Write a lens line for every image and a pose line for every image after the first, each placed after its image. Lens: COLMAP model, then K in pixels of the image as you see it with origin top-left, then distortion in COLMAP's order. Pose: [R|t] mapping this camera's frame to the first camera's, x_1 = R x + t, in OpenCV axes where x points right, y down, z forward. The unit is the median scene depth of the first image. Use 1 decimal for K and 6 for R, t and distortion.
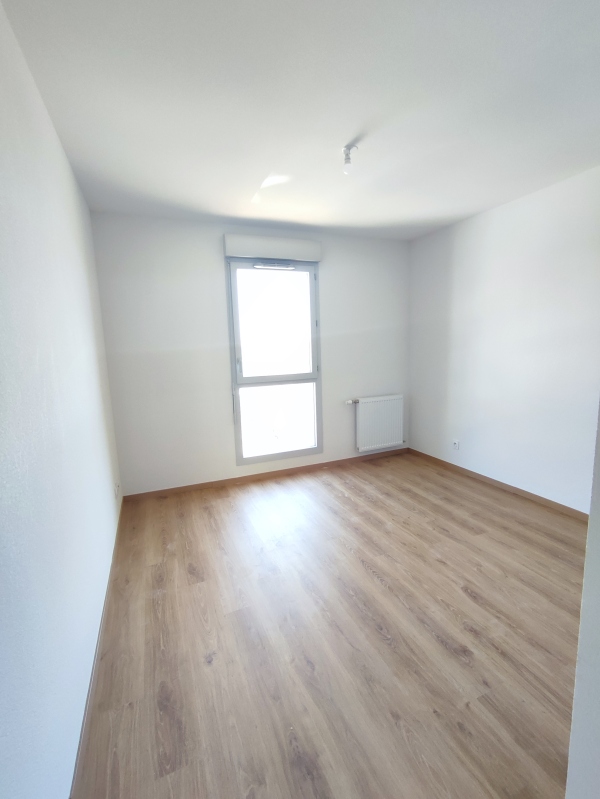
lens RADIAL K [[358.9, 0, 303.9], [0, 358.9, 398.3], [0, 0, 1]] dist [-0.037509, 0.026623]
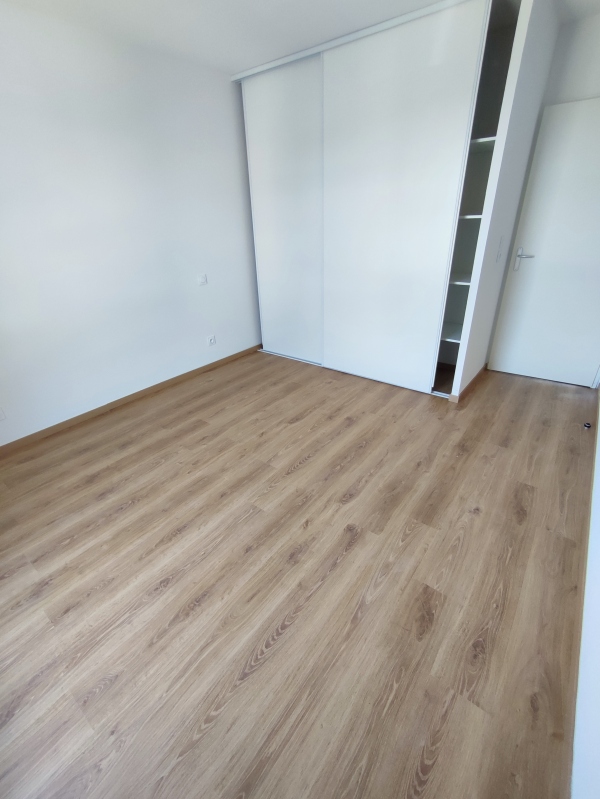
lens RADIAL K [[358.9, 0, 303.9], [0, 358.9, 398.3], [0, 0, 1]] dist [-0.037509, 0.026623]
pose [[-0.482388, -0.359601, 0.798742, -0.526986], [0.175257, 0.853792, 0.490229, -0.173219], [-0.858247, 0.376465, -0.348836, 1.164547]]
